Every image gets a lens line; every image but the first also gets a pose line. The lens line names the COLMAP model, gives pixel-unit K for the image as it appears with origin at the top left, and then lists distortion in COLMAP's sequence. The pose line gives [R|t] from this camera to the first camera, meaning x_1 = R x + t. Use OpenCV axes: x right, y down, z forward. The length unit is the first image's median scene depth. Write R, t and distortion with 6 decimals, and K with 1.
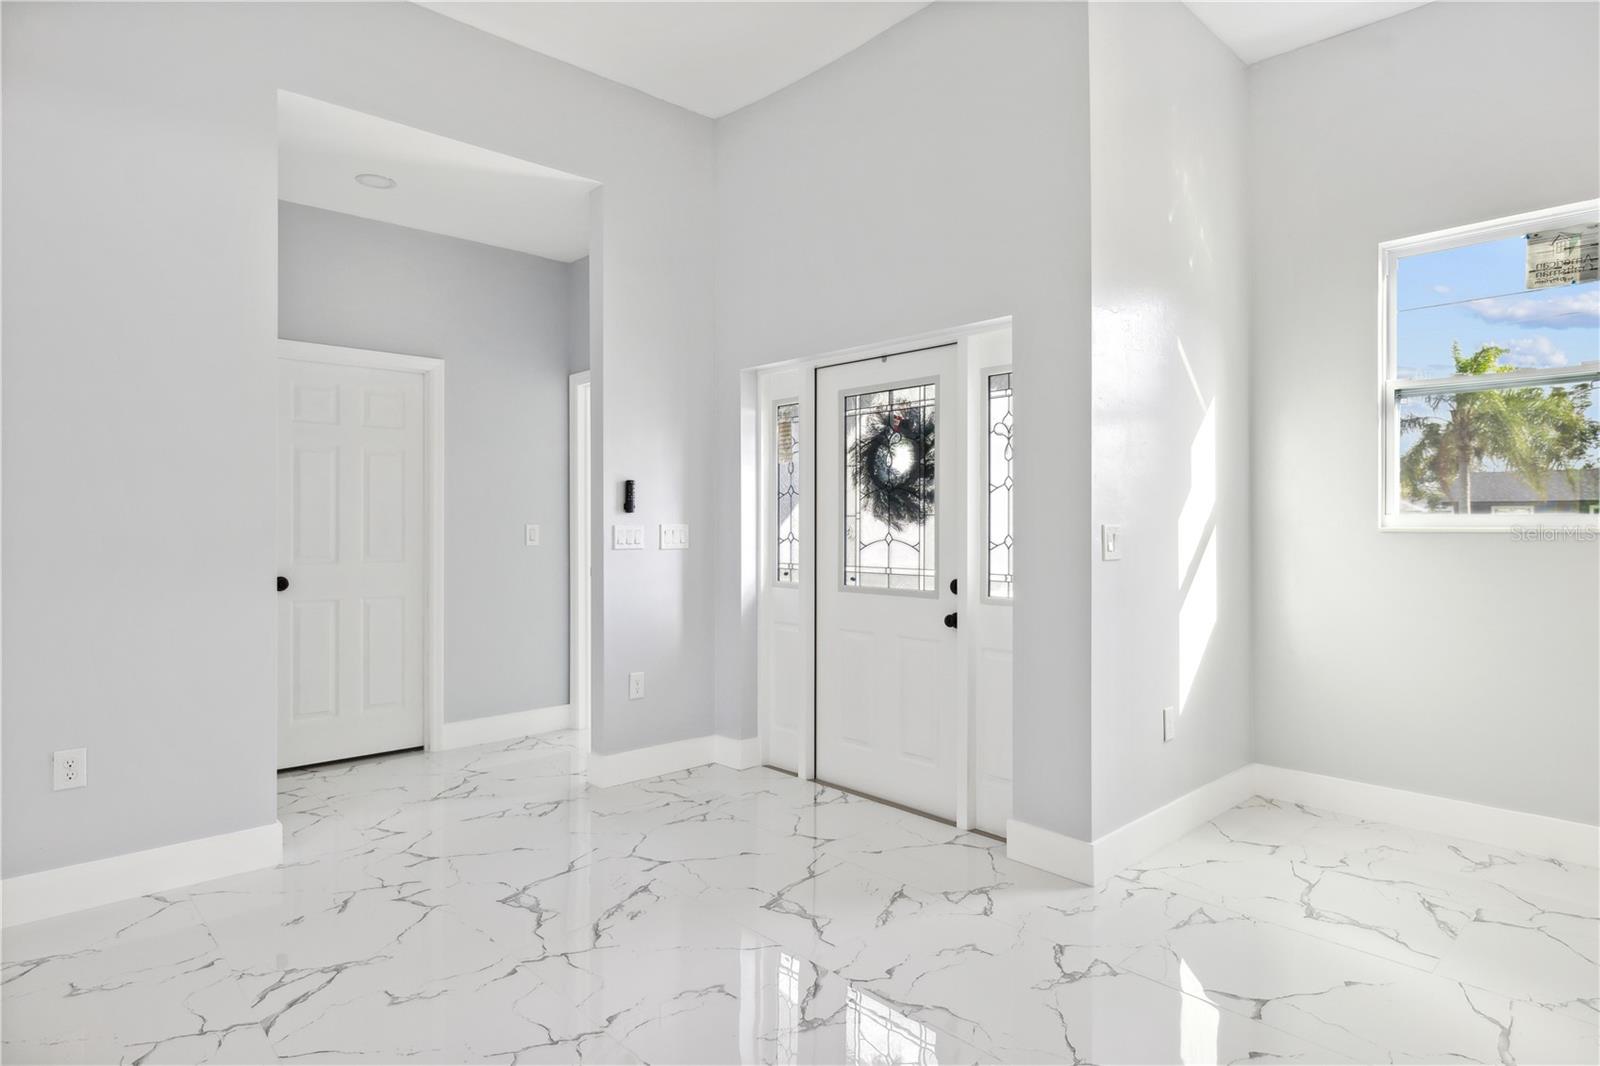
lens RADIAL K [[863.3, 0, 793.3], [0, 863.3, 521.2], [0, 0, 1]] dist [-0.005788, 0.000113]
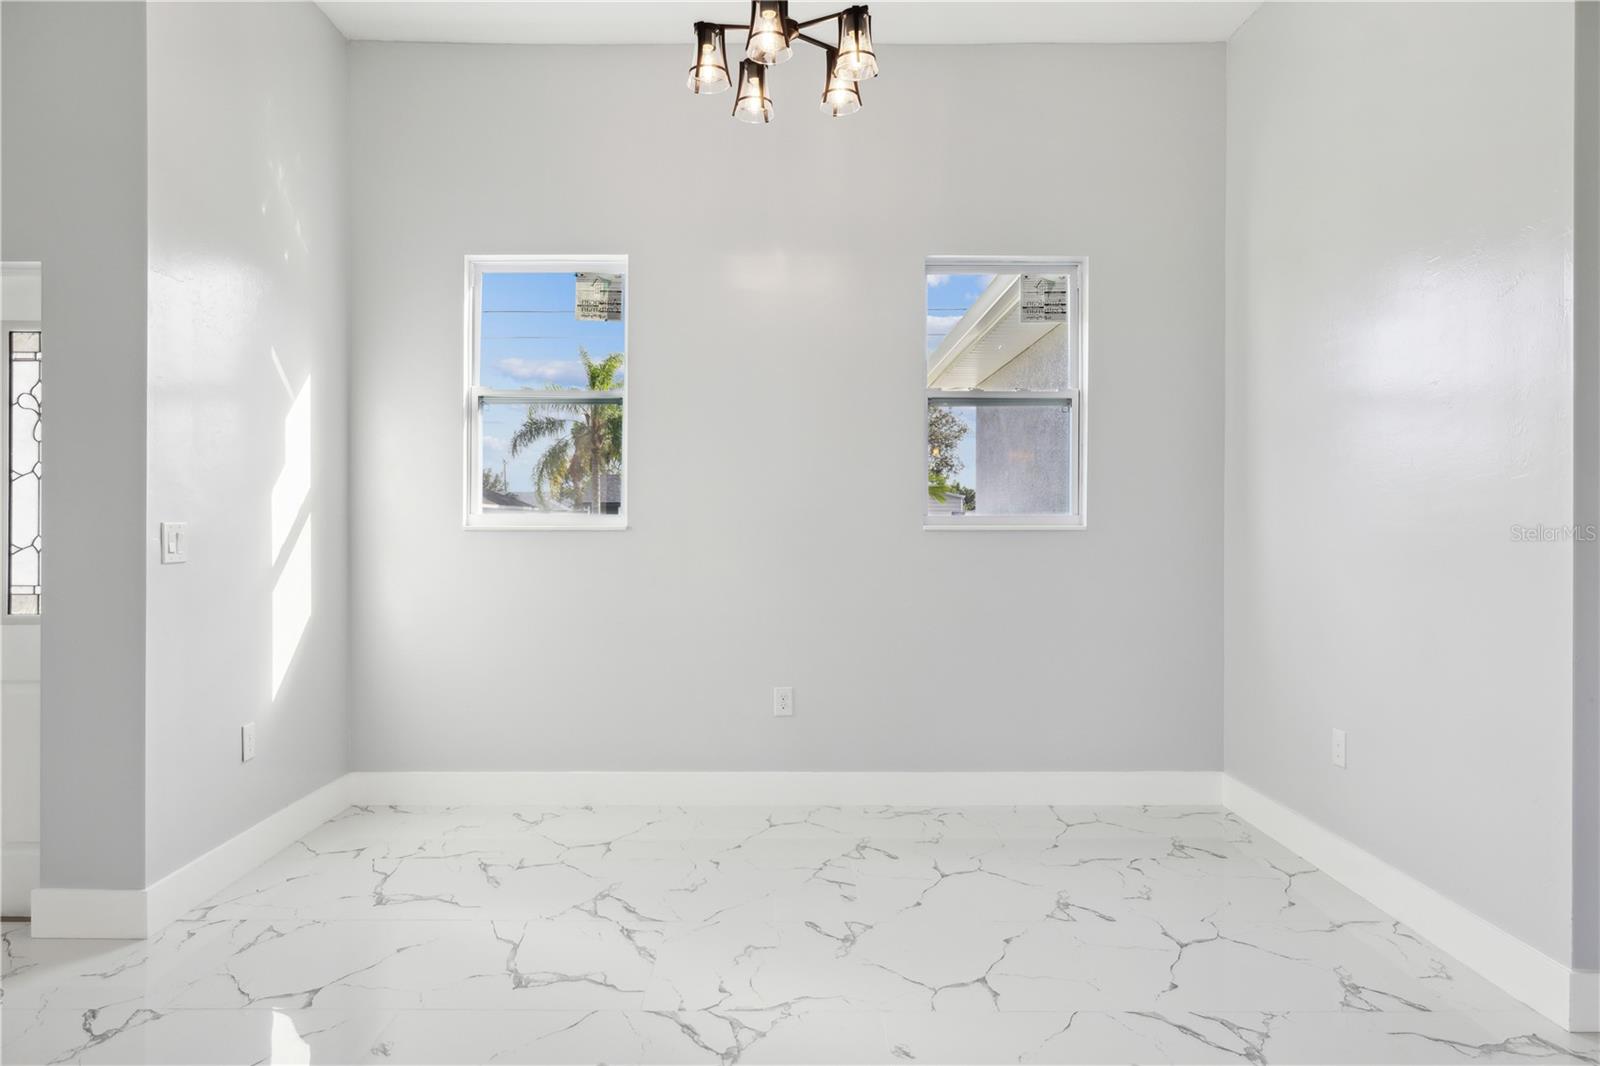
lens RADIAL K [[1045.0, 0, 787.9], [0, 1045.0, 523.5], [0, 0, 1]] dist [-0.012562, 0.007539]
pose [[0.671267, 0.001469, 0.741214, 0.003548], [-0.003975, 0.999991, 0.001618, 0.000513], [-0.741205, -0.004032, 0.671267, -0.155828]]
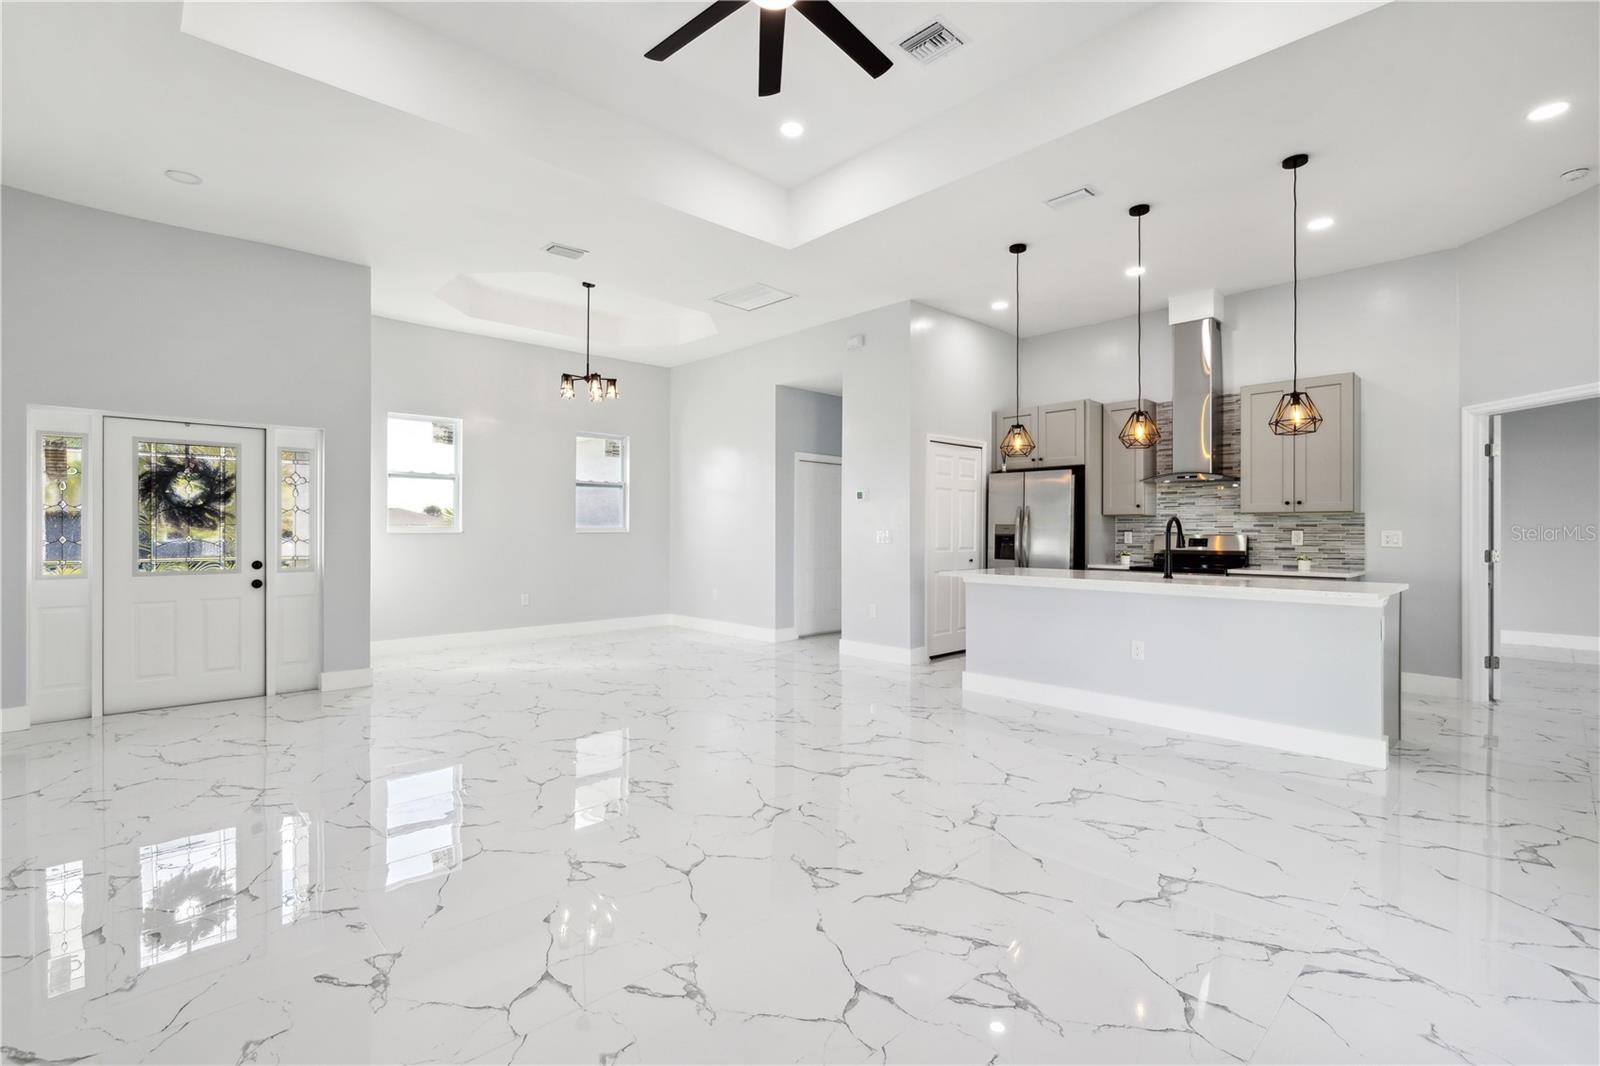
lens RADIAL K [[718.7, 0, 787.5], [0, 718.7, 529.5], [0, 0, 1]] dist [-0.007800, 0.000852]
pose [[-0.010361, 0.002200, 0.999944, -1.377751], [-0.003740, 0.999990, -0.002239, 0.001541], [-0.999939, -0.003763, -0.010353, -0.089827]]
